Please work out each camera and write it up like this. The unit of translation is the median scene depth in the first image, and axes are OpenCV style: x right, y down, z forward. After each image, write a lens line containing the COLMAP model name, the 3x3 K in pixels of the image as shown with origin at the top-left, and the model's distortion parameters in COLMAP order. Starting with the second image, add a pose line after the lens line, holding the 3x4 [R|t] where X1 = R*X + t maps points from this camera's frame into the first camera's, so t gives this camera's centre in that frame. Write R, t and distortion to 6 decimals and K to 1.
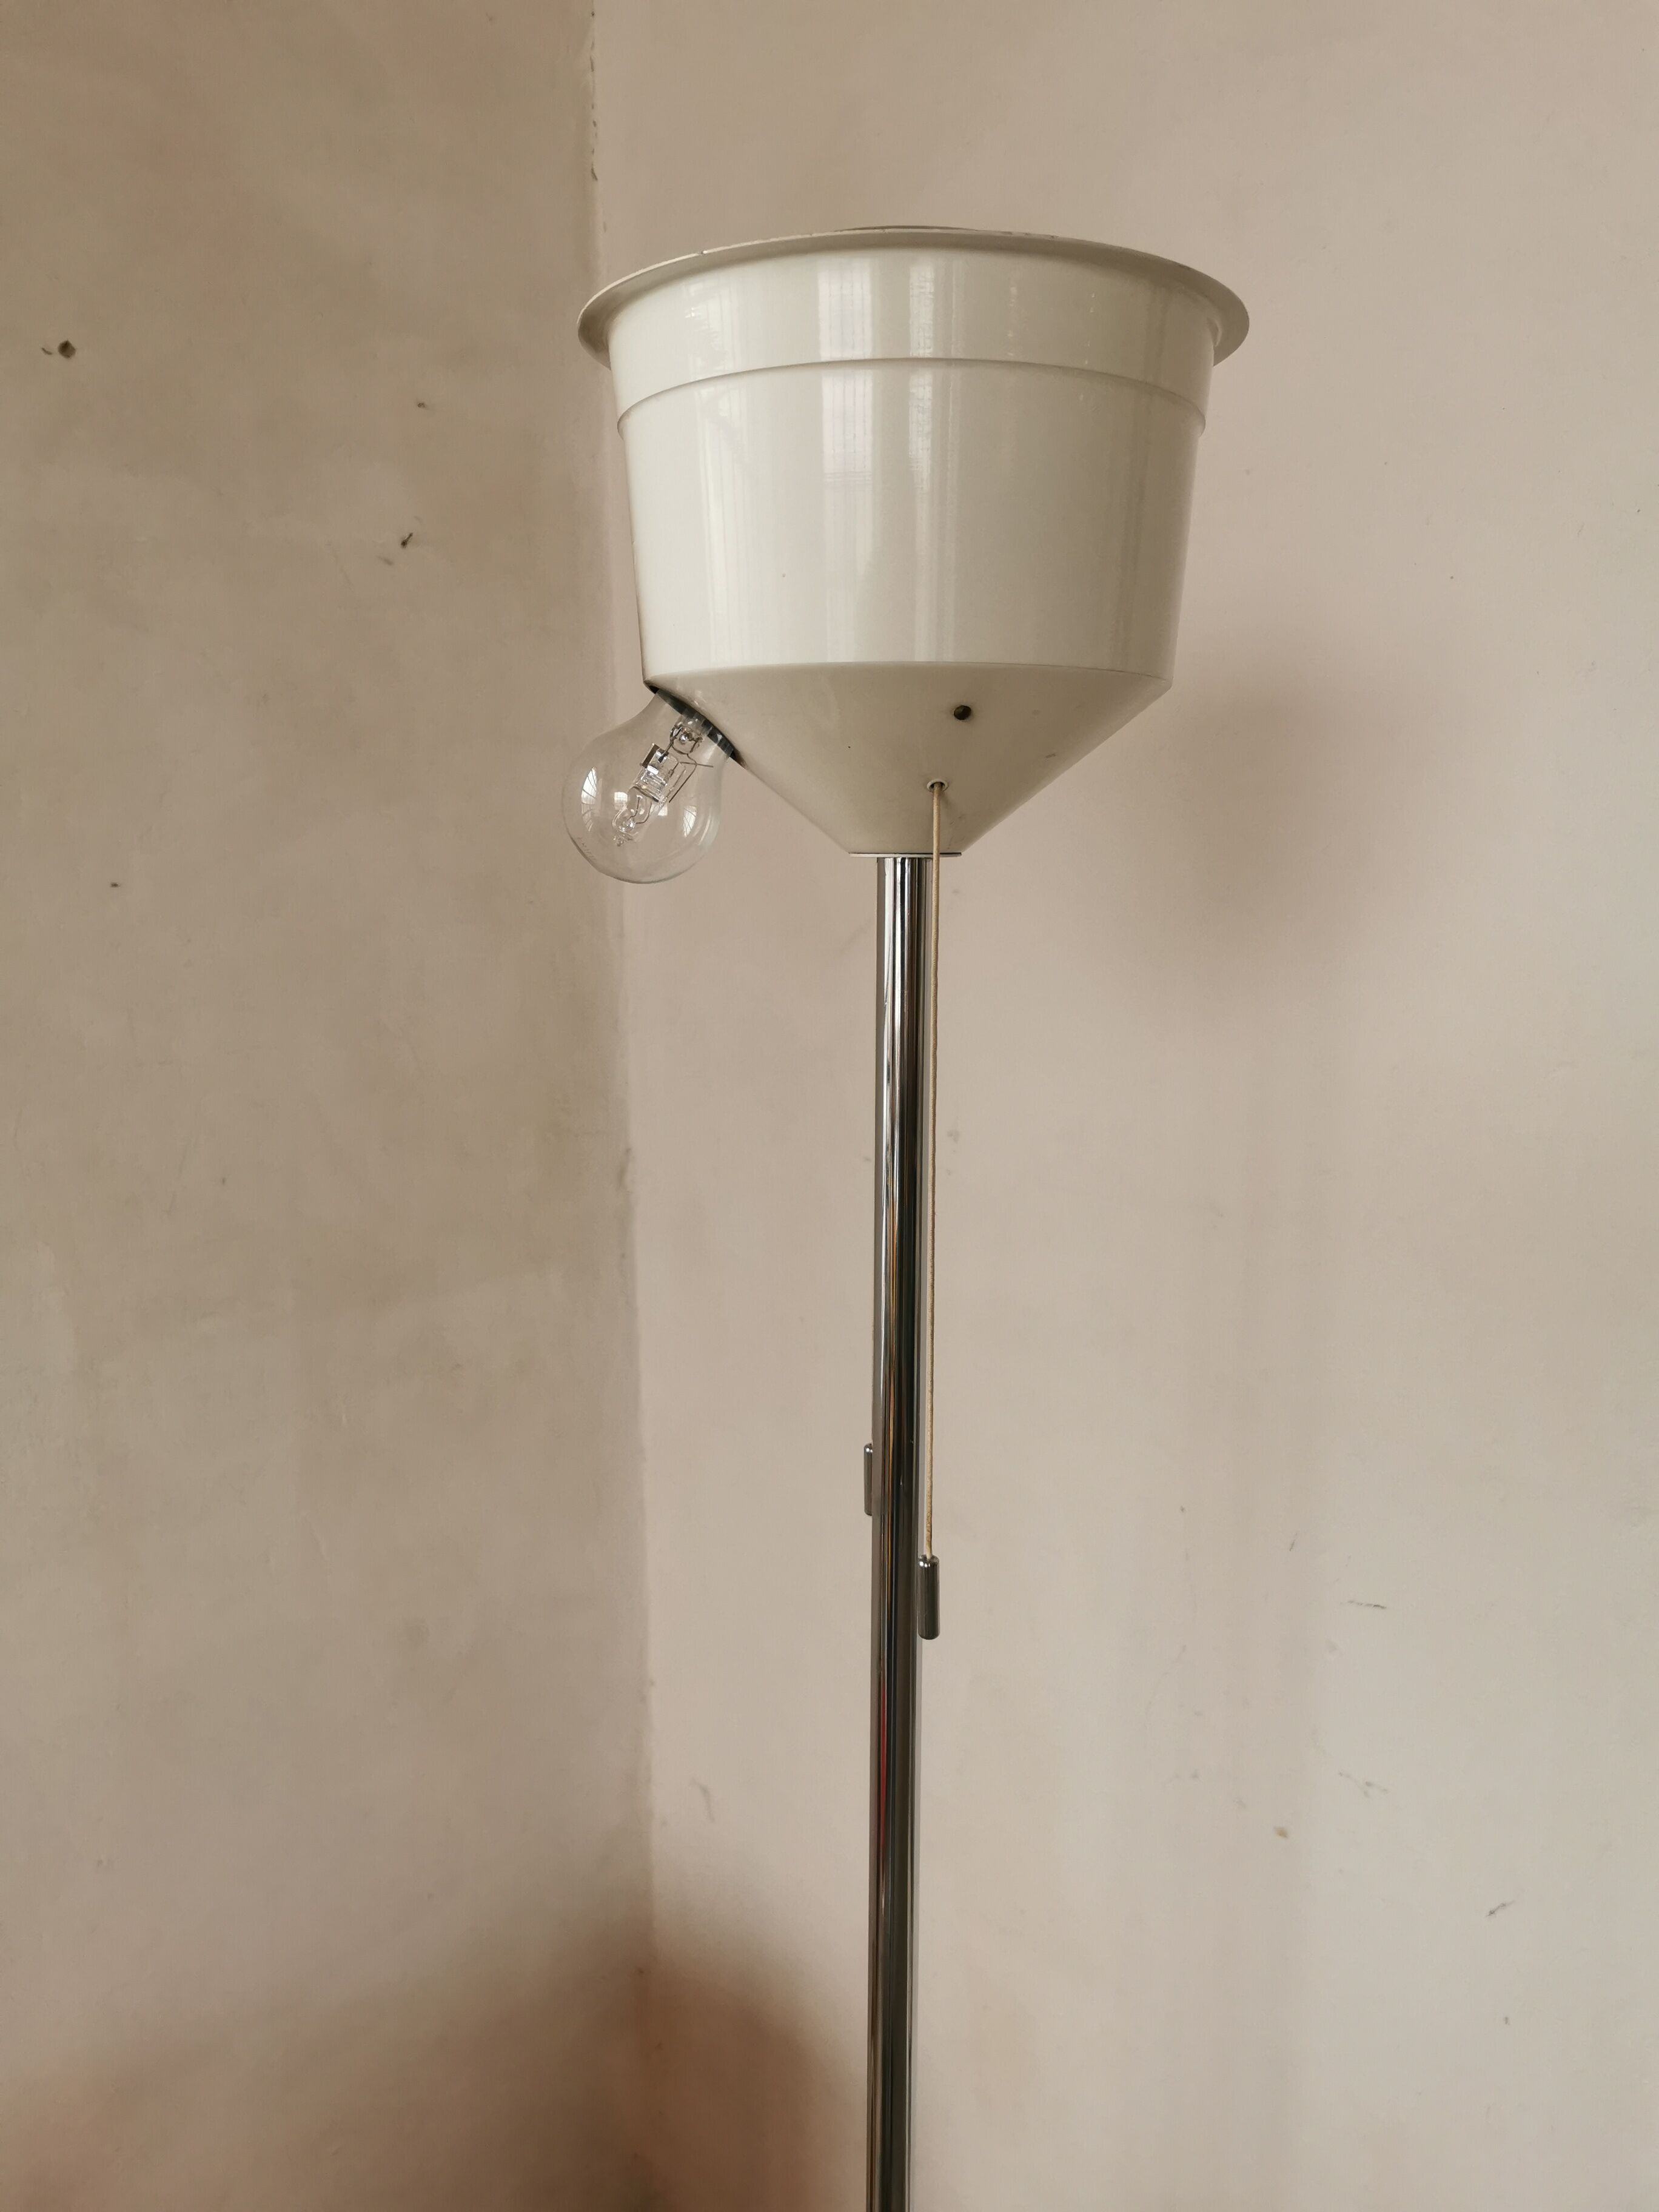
lens RADIAL K [[1683.6, 0, 812.1], [0, 1683.6, 1083.3], [0, 0, 1]] dist [0.048069, -0.075444]
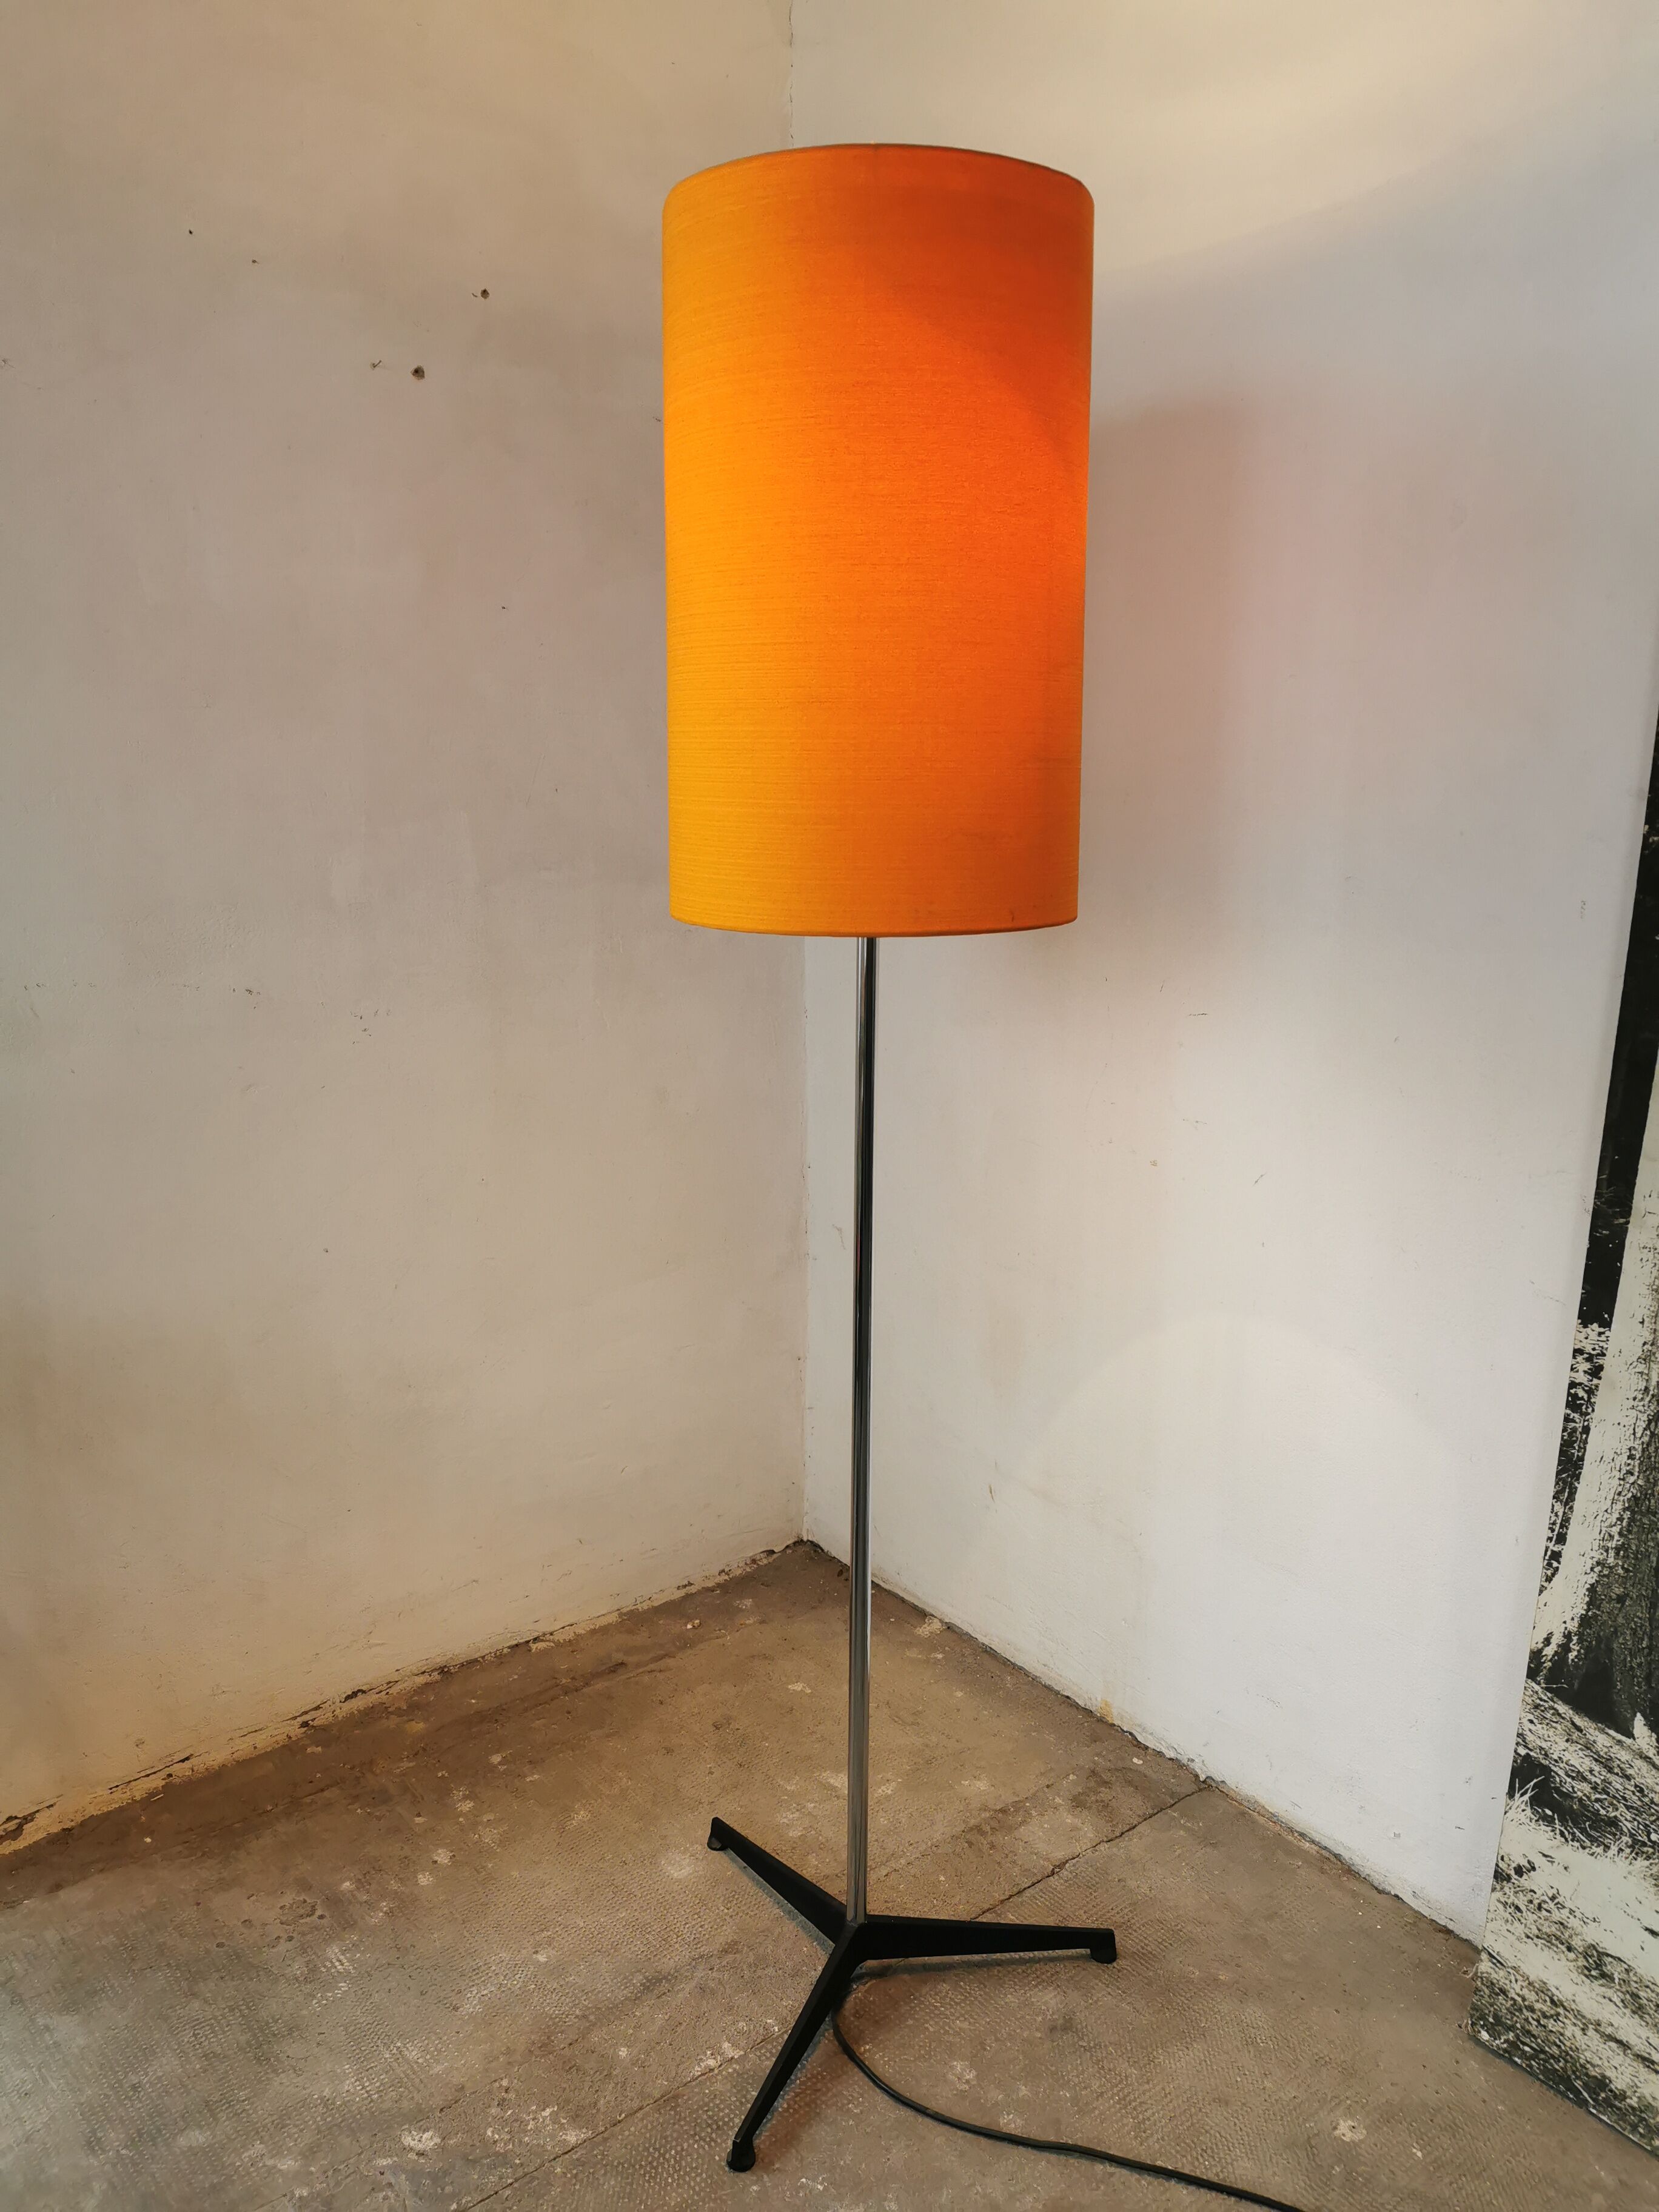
lens RADIAL K [[1683.6, 0, 833.3], [0, 1683.6, 1101.3], [0, 0, 1]] dist [0.048069, -0.075444]
pose [[0.991290, 0.032755, -0.127561, 0.142408], [-0.026234, 0.998278, 0.052468, 0.248595], [0.129060, -0.048665, 0.990442, -0.607235]]
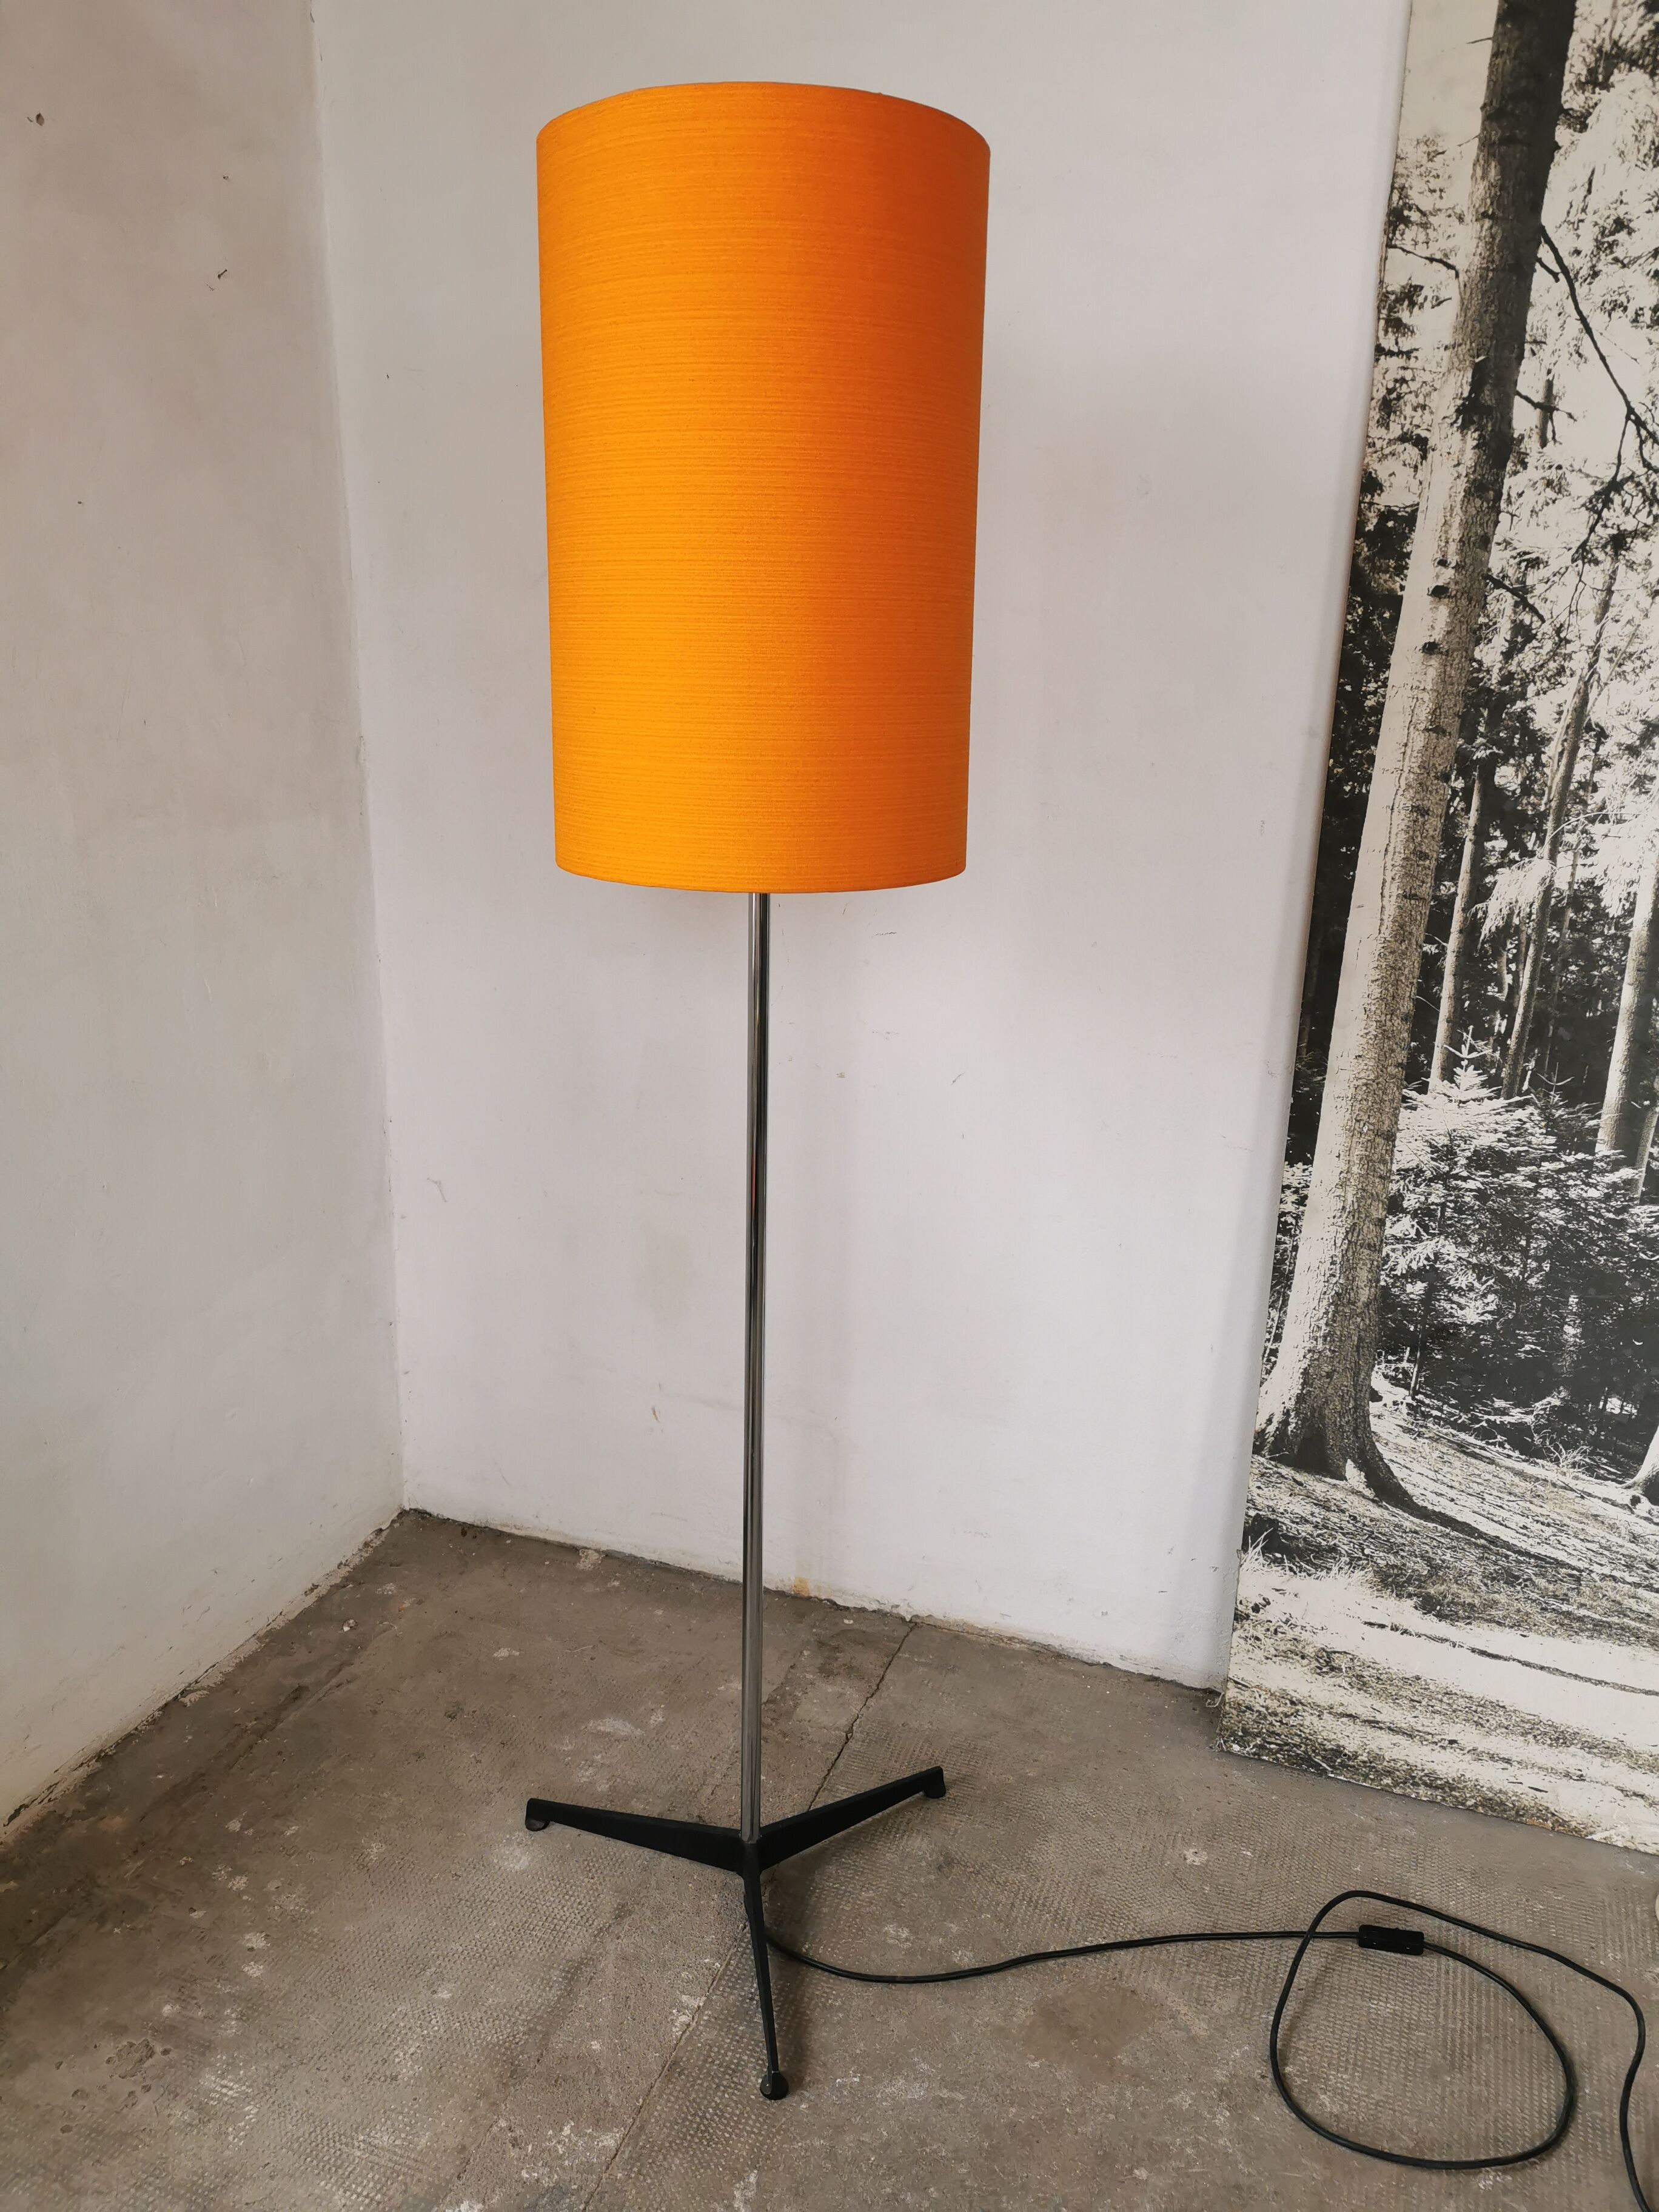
lens RADIAL K [[1683.6, 0, 826.2], [0, 1683.6, 1096.9], [0, 0, 1]] dist [0.048069, -0.075444]
pose [[0.914255, -0.088234, 0.395413, -0.376675], [0.043465, 0.991725, 0.120798, 0.204749], [-0.402800, -0.093254, 0.910525, -0.542310]]
